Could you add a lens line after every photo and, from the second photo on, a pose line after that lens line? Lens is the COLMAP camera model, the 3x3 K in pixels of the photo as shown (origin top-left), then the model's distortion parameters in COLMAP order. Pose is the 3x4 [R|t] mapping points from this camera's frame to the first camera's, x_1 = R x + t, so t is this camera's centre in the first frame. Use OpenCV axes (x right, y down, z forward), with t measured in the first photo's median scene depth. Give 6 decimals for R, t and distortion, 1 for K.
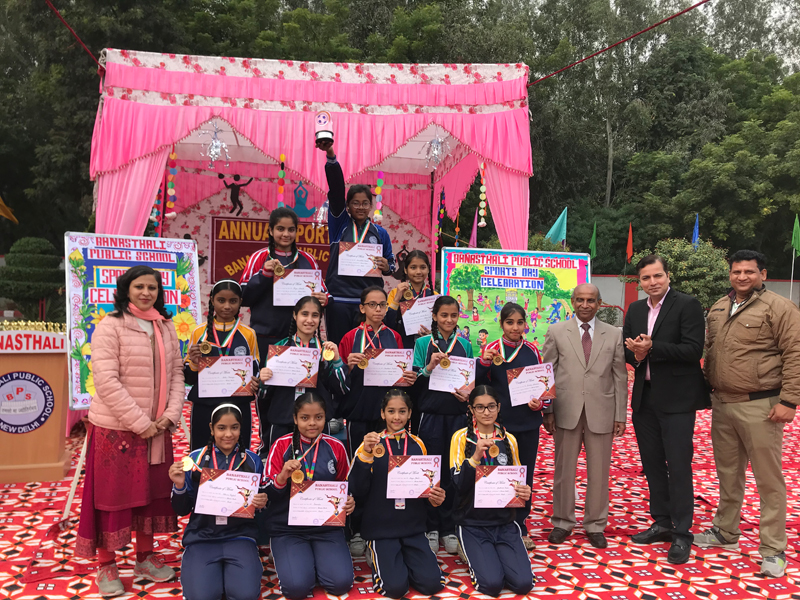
lens RADIAL K [[659.7, 0, 401.3], [0, 659.7, 298.2], [0, 0, 1]] dist [0.000159, 0.004289]
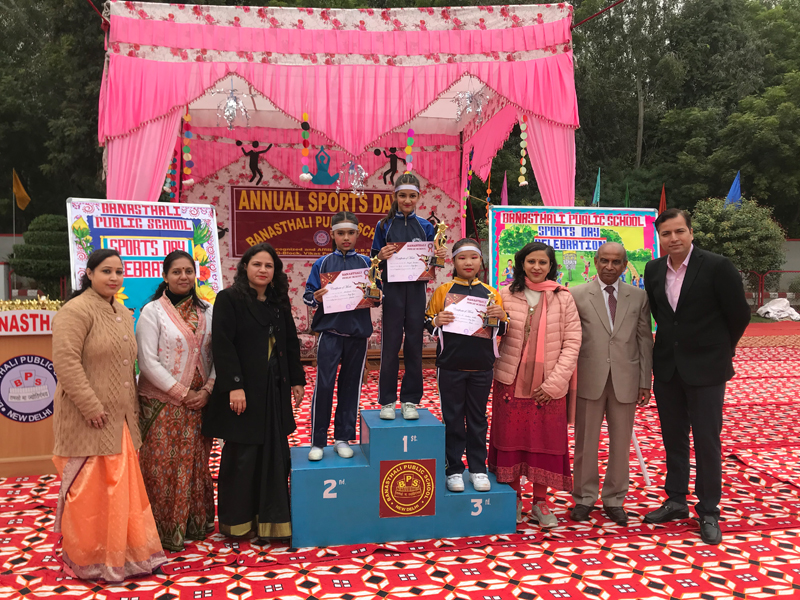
lens RADIAL K [[662.0, 0, 401.3], [0, 662.0, 295.6], [0, 0, 1]] dist [0.001741, 0.005409]
pose [[0.999194, -0.022837, -0.033007, -0.013401], [0.024133, 0.998932, 0.039411, 0.002408], [0.032072, -0.040176, 0.998678, 0.047023]]
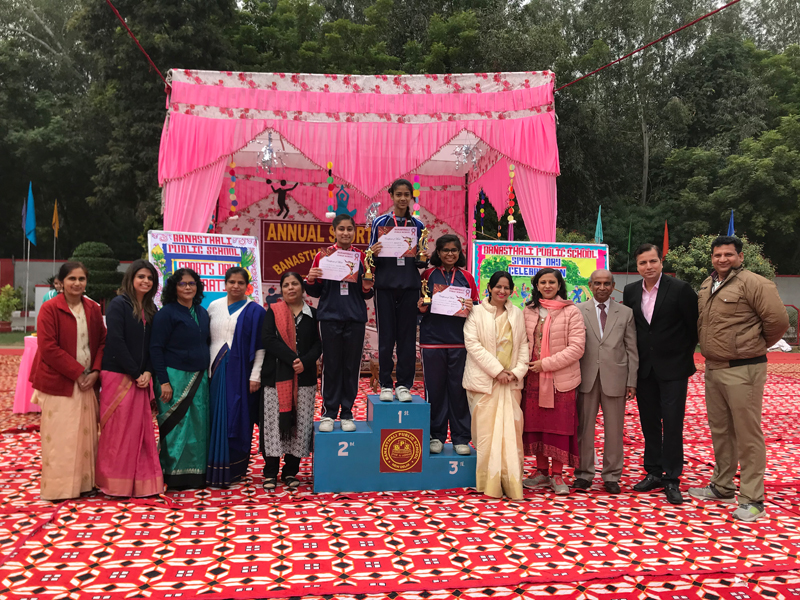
lens RADIAL K [[656.4, 0, 400.0], [0, 656.4, 300.0], [0, 0, 1]] dist [0.017190, -0.002873]
pose [[0.998209, -0.008391, -0.059236, 0.001493], [0.008310, 0.999964, -0.001621, 0.011303], [0.059247, 0.001125, 0.998243, -0.055783]]
